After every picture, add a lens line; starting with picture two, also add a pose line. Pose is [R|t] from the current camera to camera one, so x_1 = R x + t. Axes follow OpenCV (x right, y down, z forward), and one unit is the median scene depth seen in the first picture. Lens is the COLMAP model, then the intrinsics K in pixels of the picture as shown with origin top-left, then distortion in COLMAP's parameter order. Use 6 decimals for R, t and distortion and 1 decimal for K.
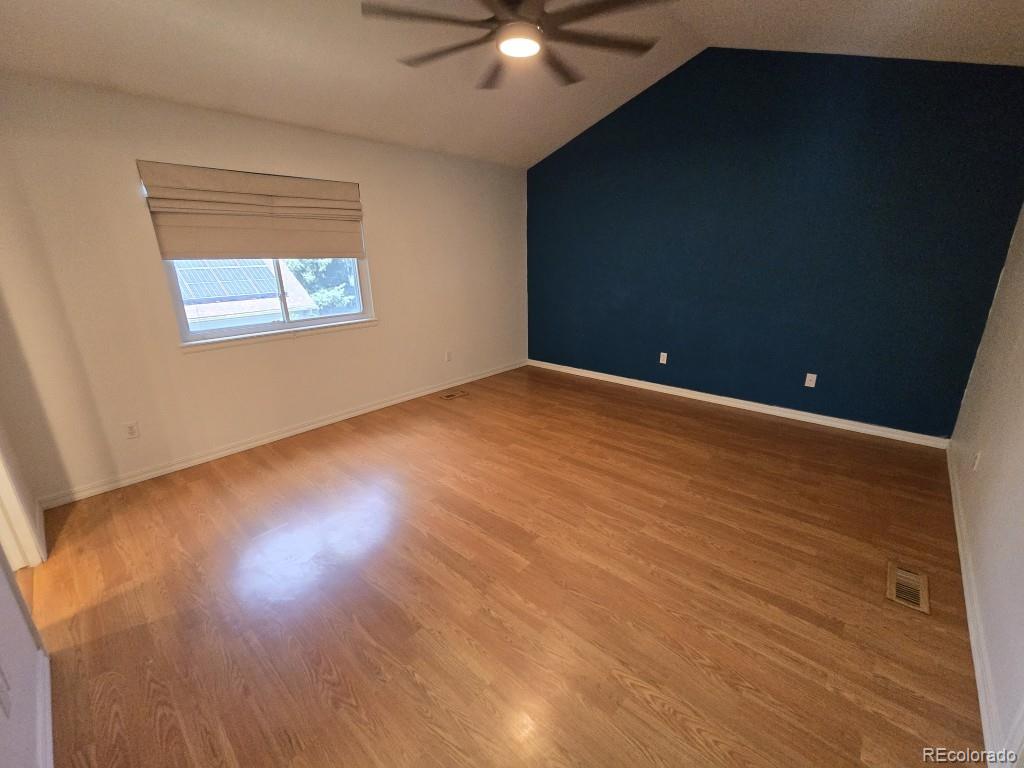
lens RADIAL K [[421.9, 0, 507.8], [0, 421.9, 384.6], [0, 0, 1]] dist [0.000306, -0.000037]
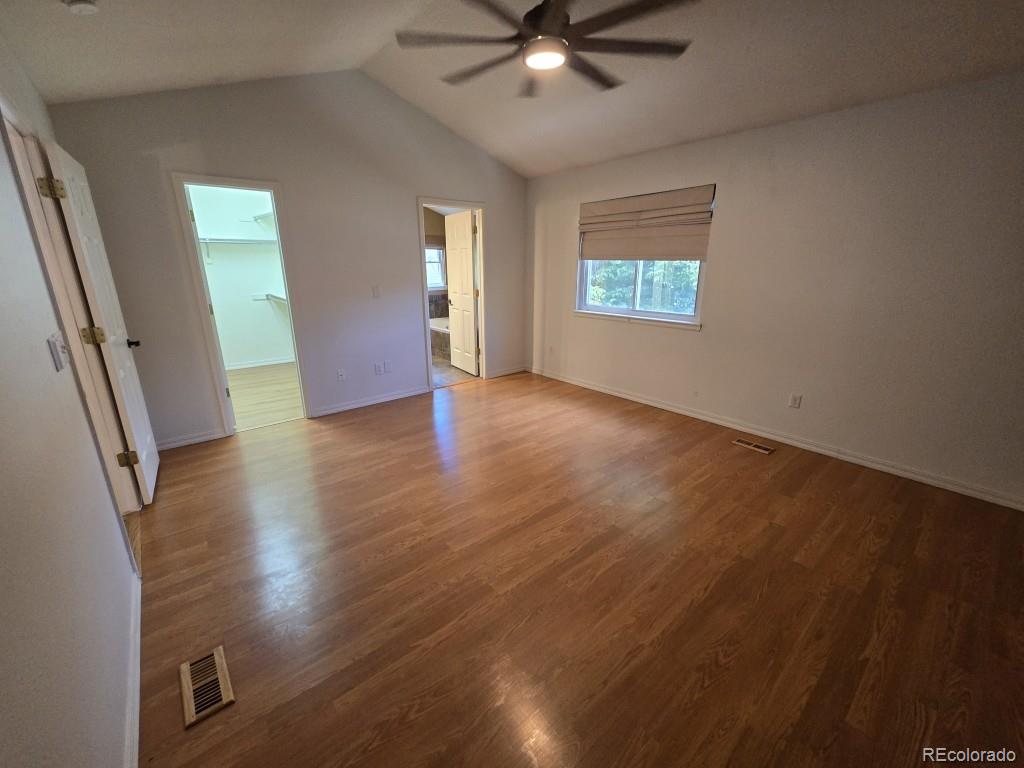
lens RADIAL K [[421.9, 0, 507.8], [0, 421.9, 384.6], [0, 0, 1]] dist [0.000306, -0.000037]
pose [[-0.130280, 0.296900, -0.945980, 0.893012], [-0.284232, 0.902881, 0.322517, -0.280369], [0.949863, 0.310895, -0.033239, 0.851286]]
